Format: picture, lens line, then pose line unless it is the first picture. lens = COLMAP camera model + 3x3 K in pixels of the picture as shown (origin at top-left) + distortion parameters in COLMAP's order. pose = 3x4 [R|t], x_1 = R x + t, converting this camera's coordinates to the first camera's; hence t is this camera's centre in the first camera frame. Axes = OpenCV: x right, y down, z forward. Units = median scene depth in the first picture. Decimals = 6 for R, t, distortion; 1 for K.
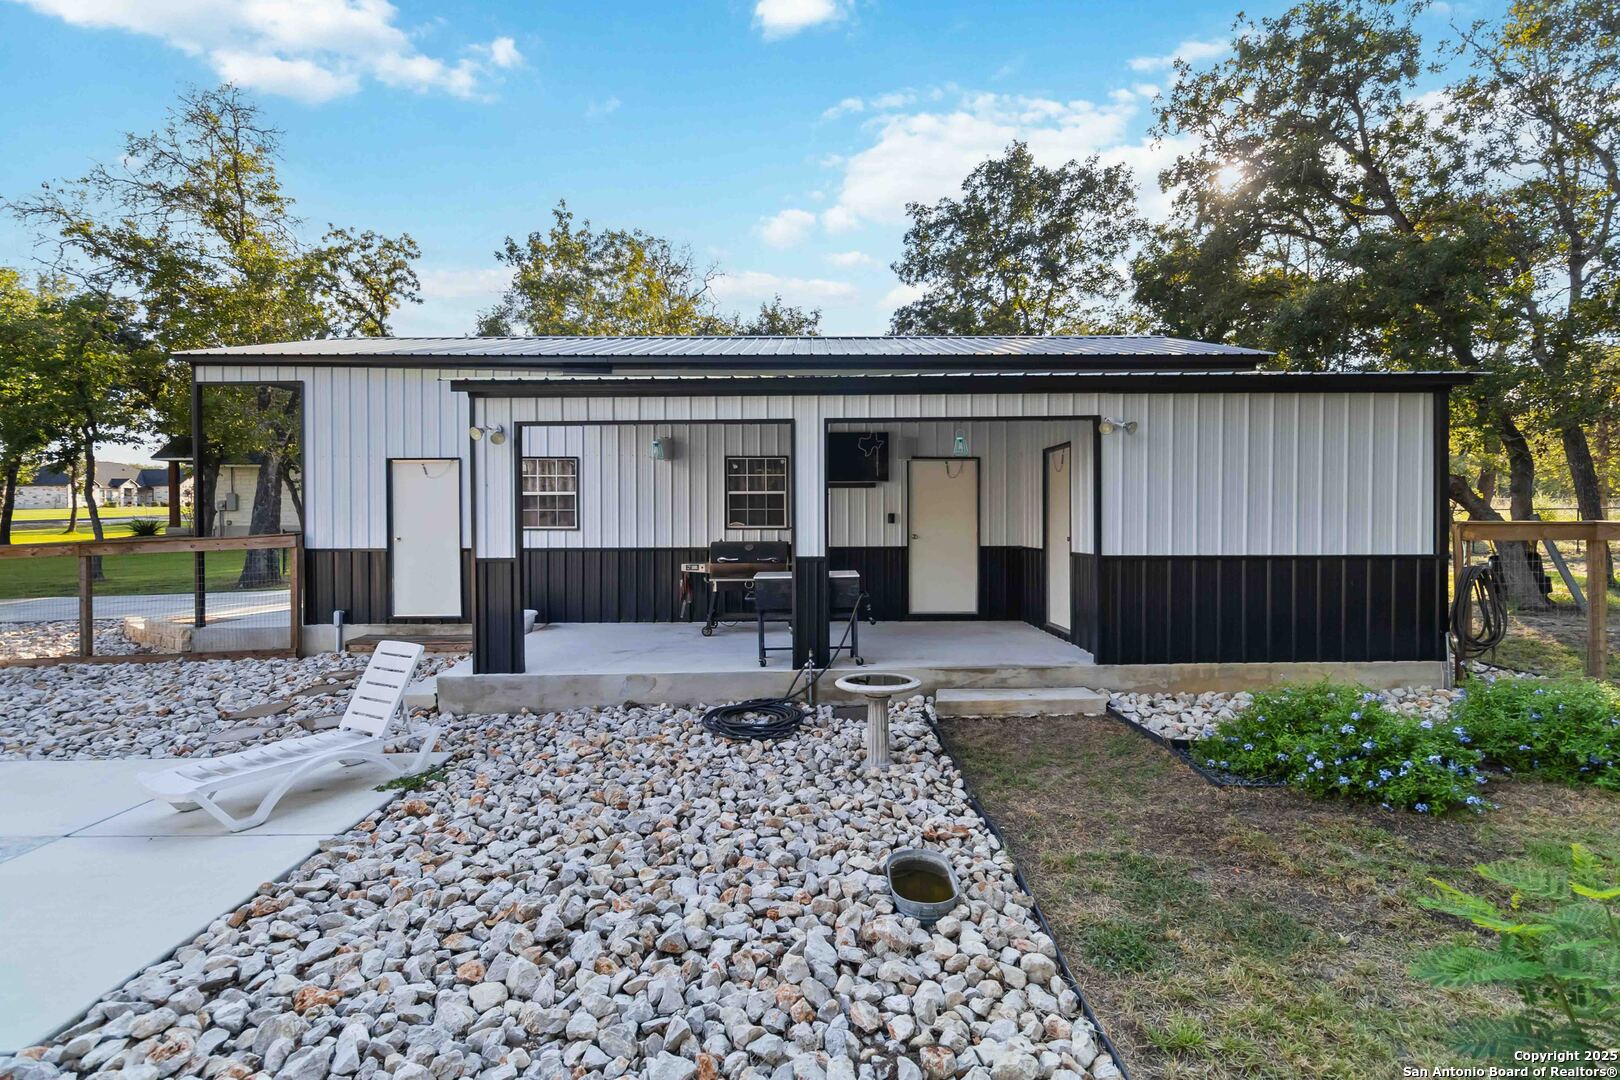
lens RADIAL K [[762.9, 0, 818.2], [0, 762.9, 515.2], [0, 0, 1]] dist [0.005270, -0.000284]
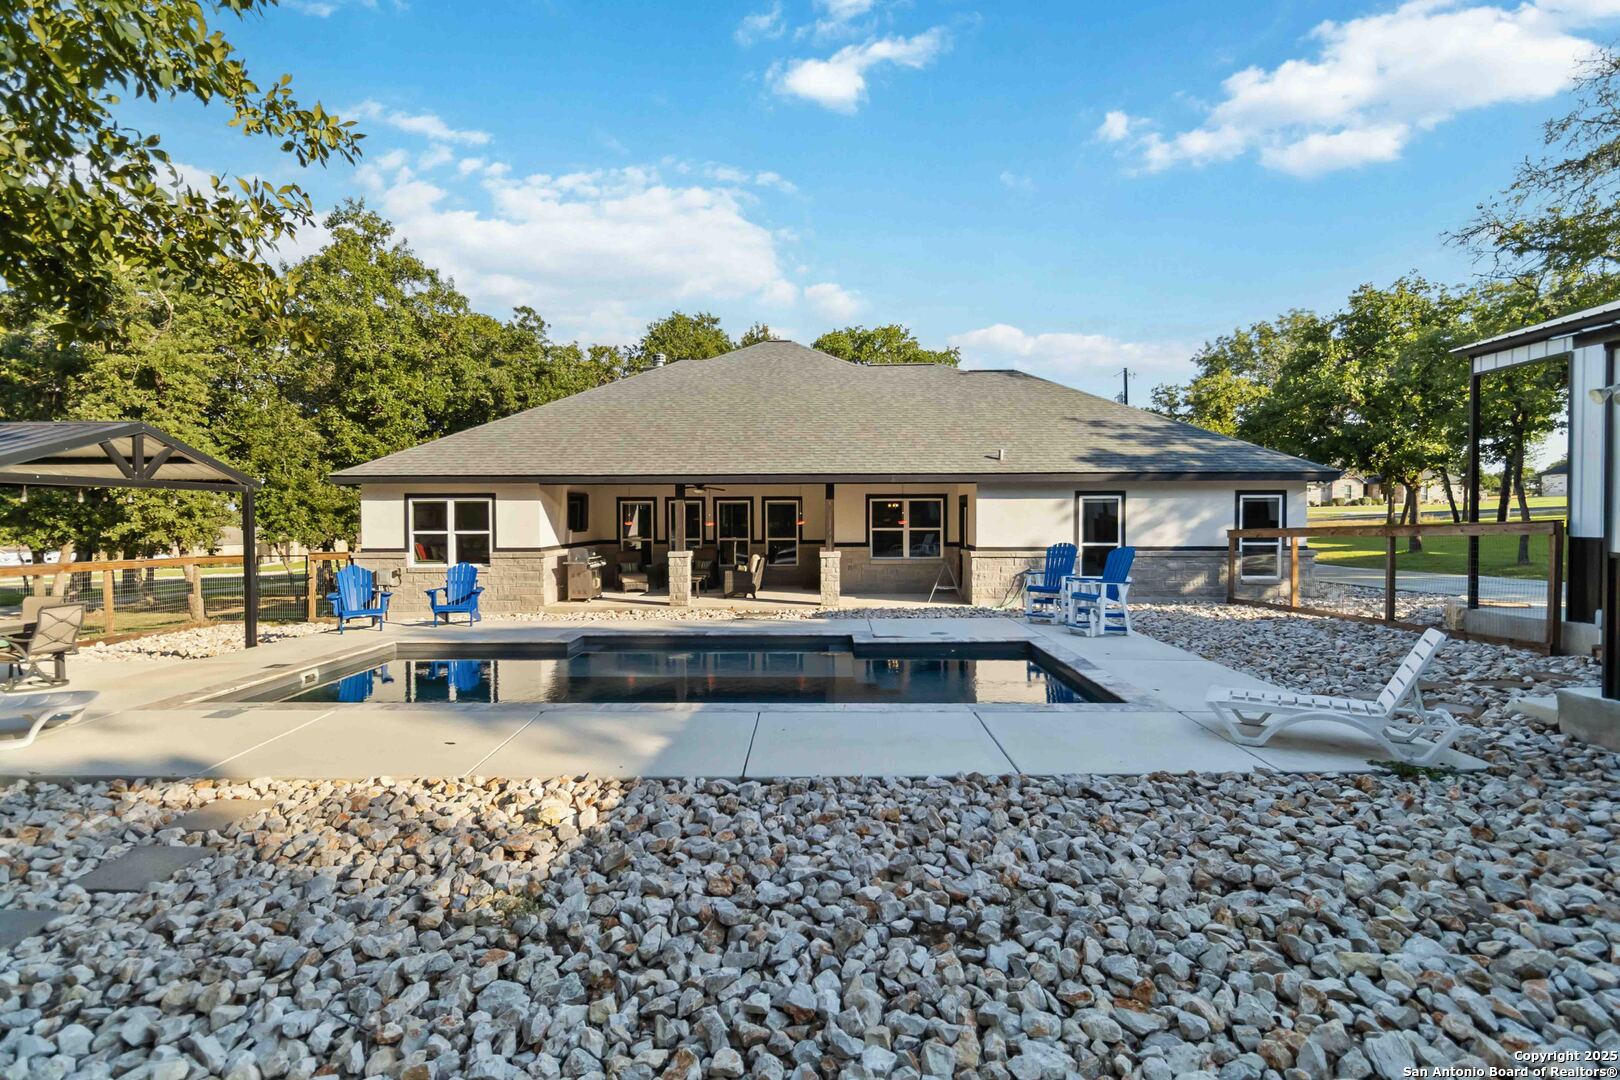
lens RADIAL K [[762.9, 0, 818.2], [0, 762.9, 515.2], [0, 0, 1]] dist [0.005270, -0.000284]
pose [[-0.051706, 0.004116, -0.998654, 0.284265], [0.014090, 0.999895, 0.003392, 0.002382], [0.998563, -0.013896, -0.051758, 0.165721]]
